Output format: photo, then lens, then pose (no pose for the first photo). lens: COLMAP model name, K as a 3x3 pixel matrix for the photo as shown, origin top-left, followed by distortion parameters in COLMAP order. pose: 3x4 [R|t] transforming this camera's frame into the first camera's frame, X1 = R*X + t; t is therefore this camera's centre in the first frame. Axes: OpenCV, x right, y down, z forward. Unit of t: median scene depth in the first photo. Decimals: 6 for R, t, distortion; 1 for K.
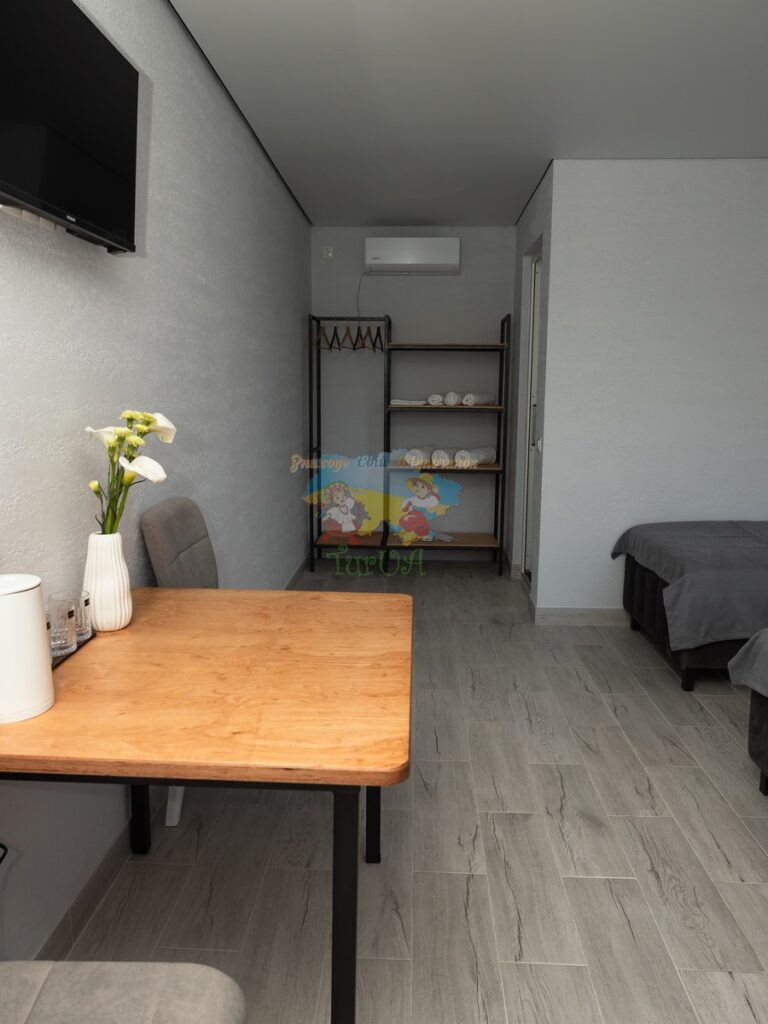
lens RADIAL K [[773.9, 0, 384.0], [0, 773.9, 512.0], [0, 0, 1]] dist [-0.004529, 0.009401]
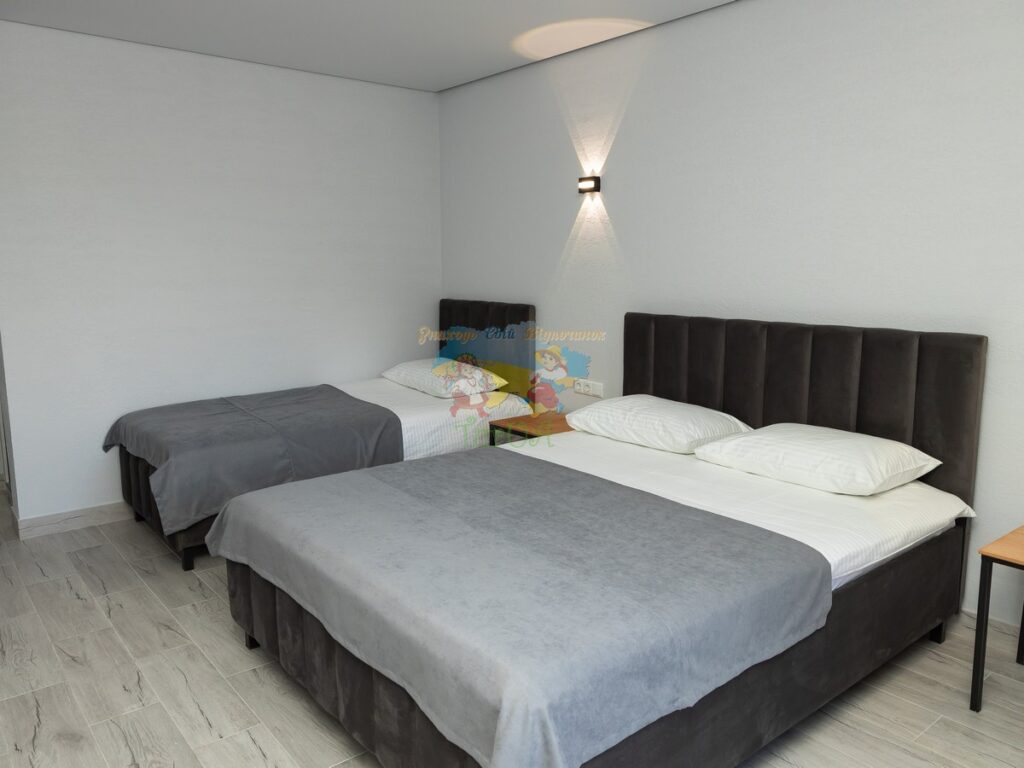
lens RADIAL K [[773.9, 0, 517.7], [0, 773.9, 381.9], [0, 0, 1]] dist [-0.004529, 0.009401]
pose [[0.744036, -0.109003, 0.659188, 0.072371], [0.110038, 0.993121, 0.040020, -0.009548], [-0.659016, 0.042759, 0.750913, -0.069342]]
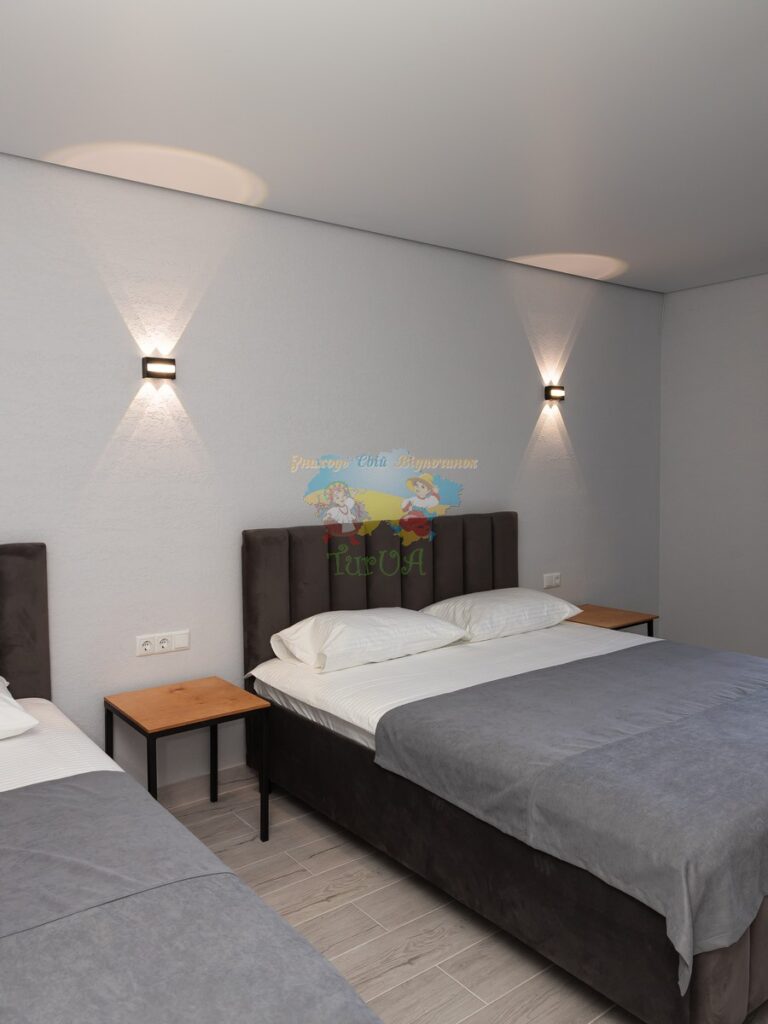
lens RADIAL K [[773.9, 0, 384.0], [0, 773.9, 512.0], [0, 0, 1]] dist [-0.004529, 0.009401]
pose [[-0.640107, -0.064425, 0.765580, 0.127465], [0.116779, 0.976741, 0.179835, -0.238192], [-0.759359, 0.204517, -0.617695, 1.225205]]
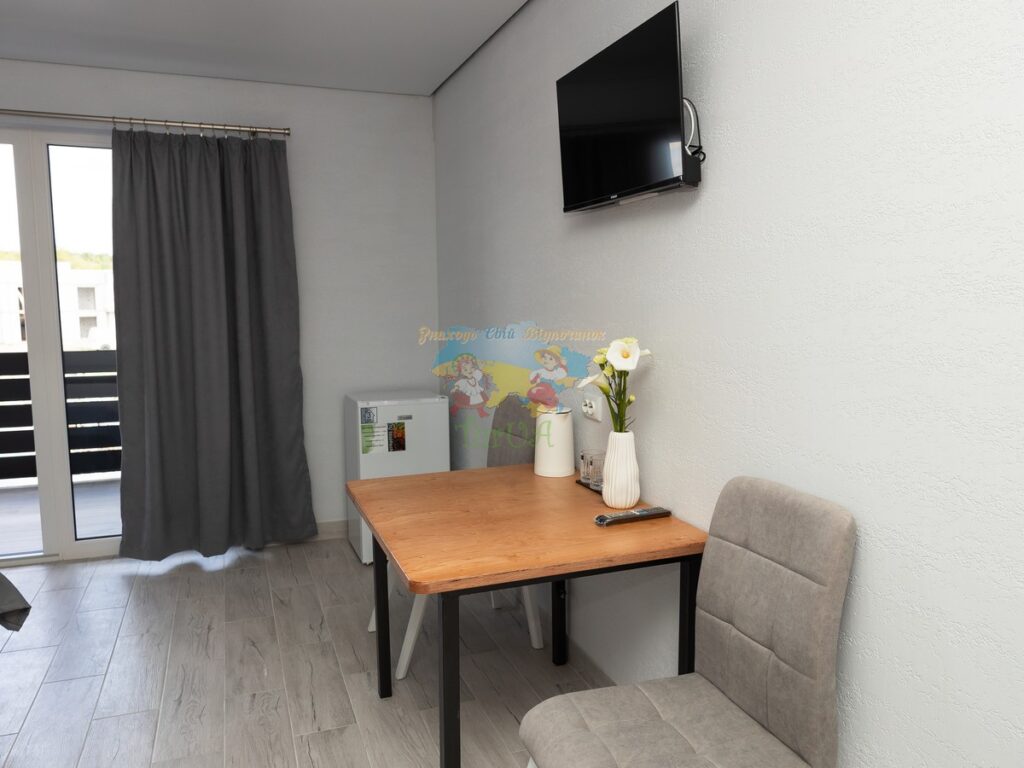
lens RADIAL K [[773.9, 0, 517.7], [0, 773.9, 381.9], [0, 0, 1]] dist [-0.004529, 0.009401]
pose [[-0.917517, 0.039451, -0.395735, 0.383021], [-0.065524, 0.966473, 0.248267, -0.462541], [0.392261, 0.253719, -0.884170, 2.656758]]
